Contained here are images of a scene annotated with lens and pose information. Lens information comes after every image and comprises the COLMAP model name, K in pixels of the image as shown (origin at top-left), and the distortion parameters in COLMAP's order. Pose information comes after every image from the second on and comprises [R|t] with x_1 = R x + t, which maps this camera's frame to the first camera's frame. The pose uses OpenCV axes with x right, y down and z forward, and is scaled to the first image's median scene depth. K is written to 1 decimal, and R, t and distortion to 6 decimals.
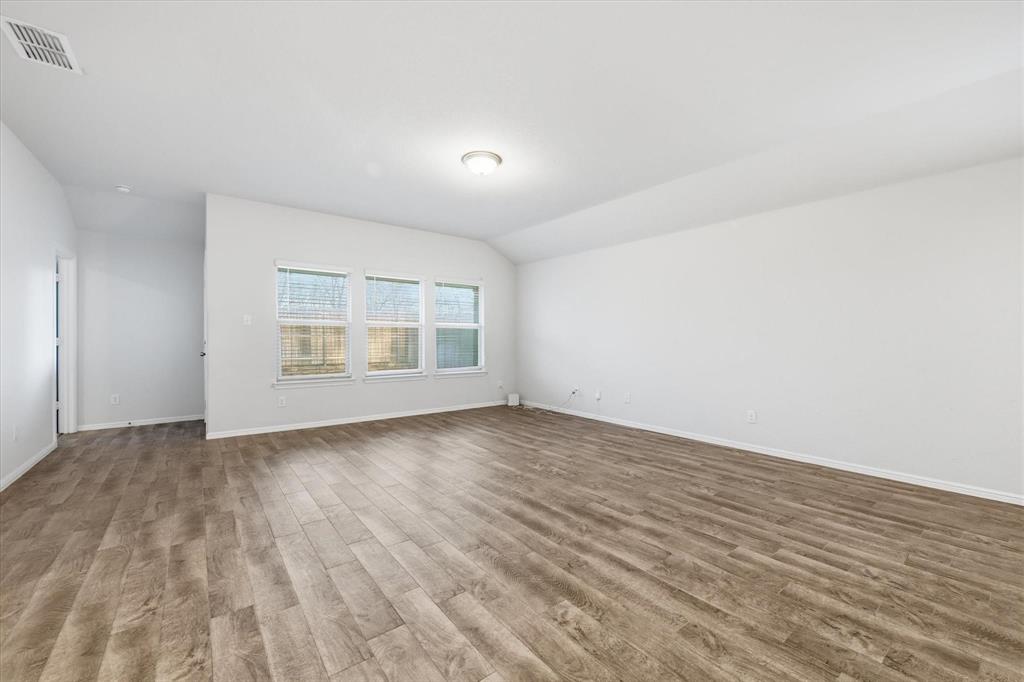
lens RADIAL K [[409.2, 0, 517.3], [0, 409.2, 340.2], [0, 0, 1]] dist [-0.004550, -0.000382]
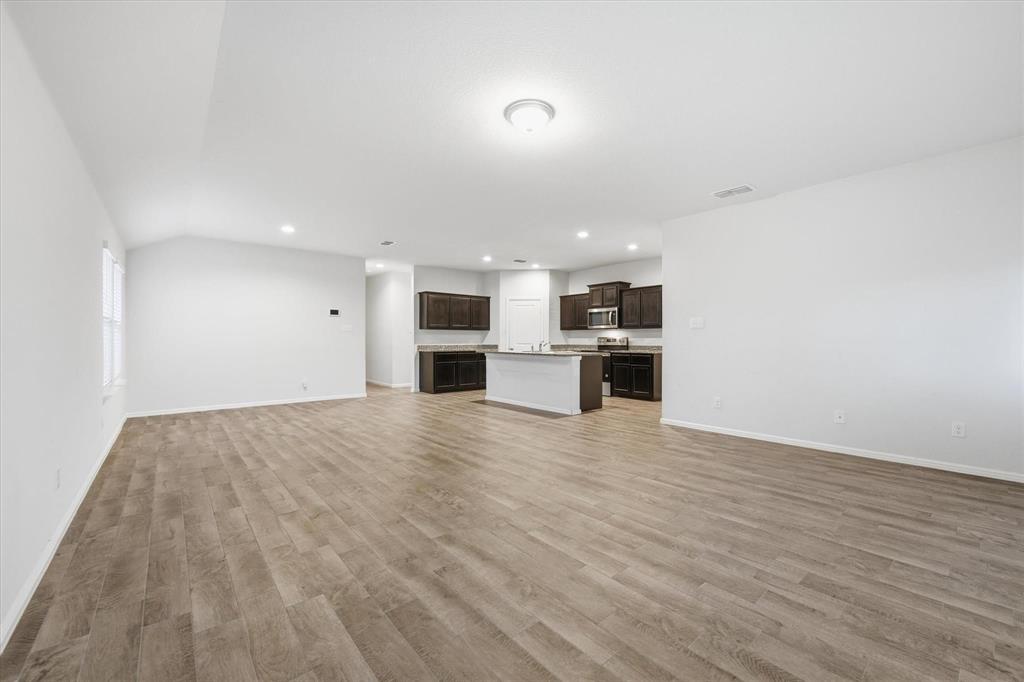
lens RADIAL K [[409.2, 0, 519.2], [0, 409.2, 336.1], [0, 0, 1]] dist [-0.004550, -0.000382]
pose [[-0.999026, -0.005653, -0.043752, -0.046014], [-0.005403, 0.999968, -0.005825, -0.009381], [0.043783, -0.005583, -0.999025, 2.486889]]
